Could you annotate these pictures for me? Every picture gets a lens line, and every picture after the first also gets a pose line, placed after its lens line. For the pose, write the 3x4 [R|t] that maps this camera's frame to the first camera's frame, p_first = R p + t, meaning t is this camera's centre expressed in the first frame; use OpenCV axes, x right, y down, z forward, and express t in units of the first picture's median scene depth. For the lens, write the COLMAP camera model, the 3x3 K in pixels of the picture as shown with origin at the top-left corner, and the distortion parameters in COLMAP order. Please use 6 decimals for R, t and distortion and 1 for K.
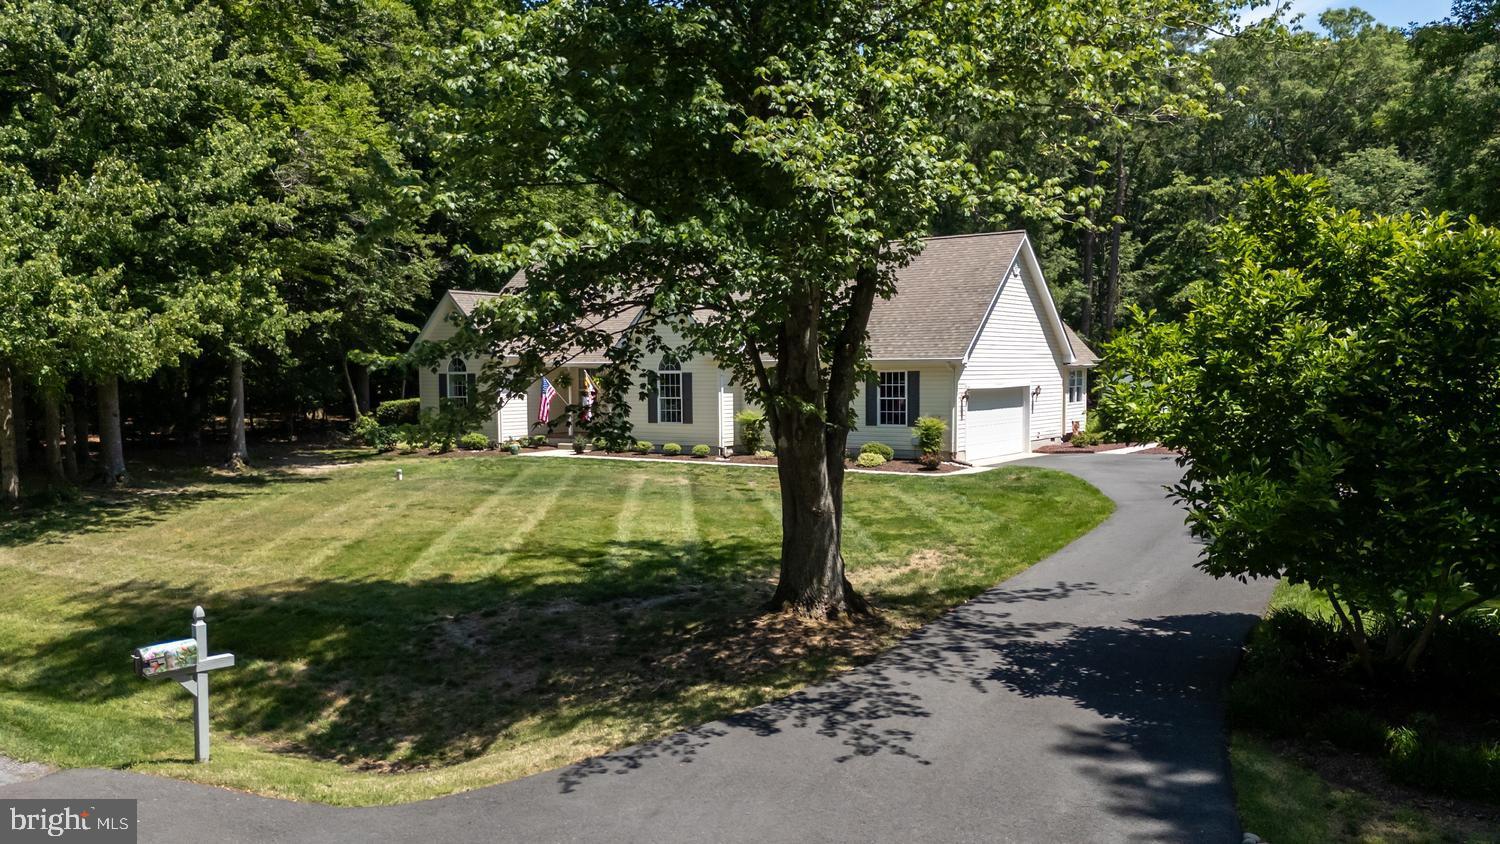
lens RADIAL K [[1146.3, 0, 797.2], [0, 1146.3, 413.1], [0, 0, 1]] dist [0.044283, -0.044655]
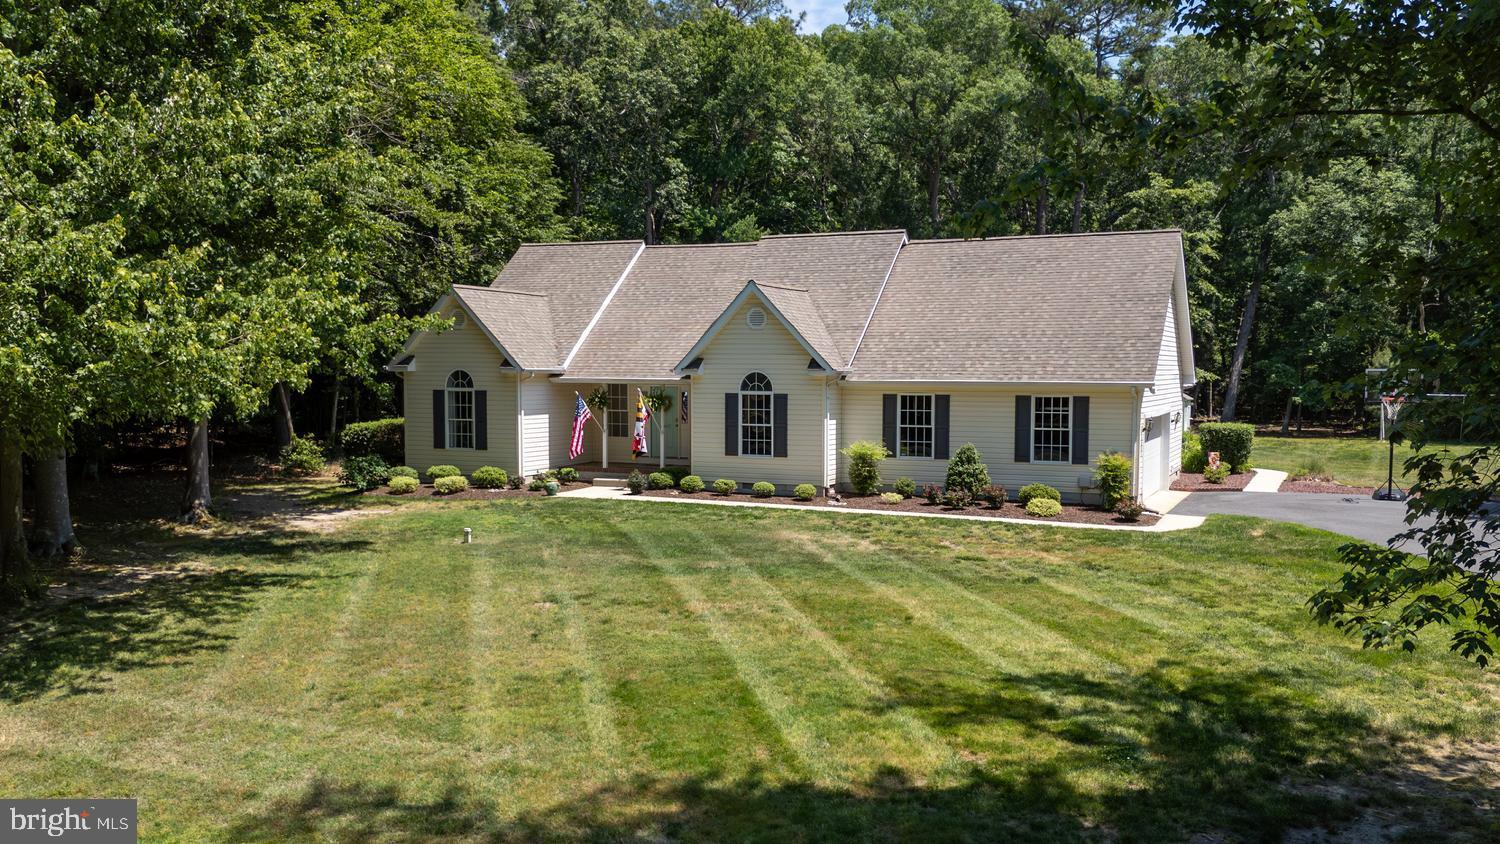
lens RADIAL K [[1085.3, 0, 689.1], [0, 1085.3, 420.3], [0, 0, 1]] dist [0.037588, -0.070781]
pose [[0.986606, 0.001405, 0.163117, -0.285779], [-0.004312, 0.999838, 0.017466, -0.030090], [-0.163067, -0.017935, 0.986452, 0.256838]]
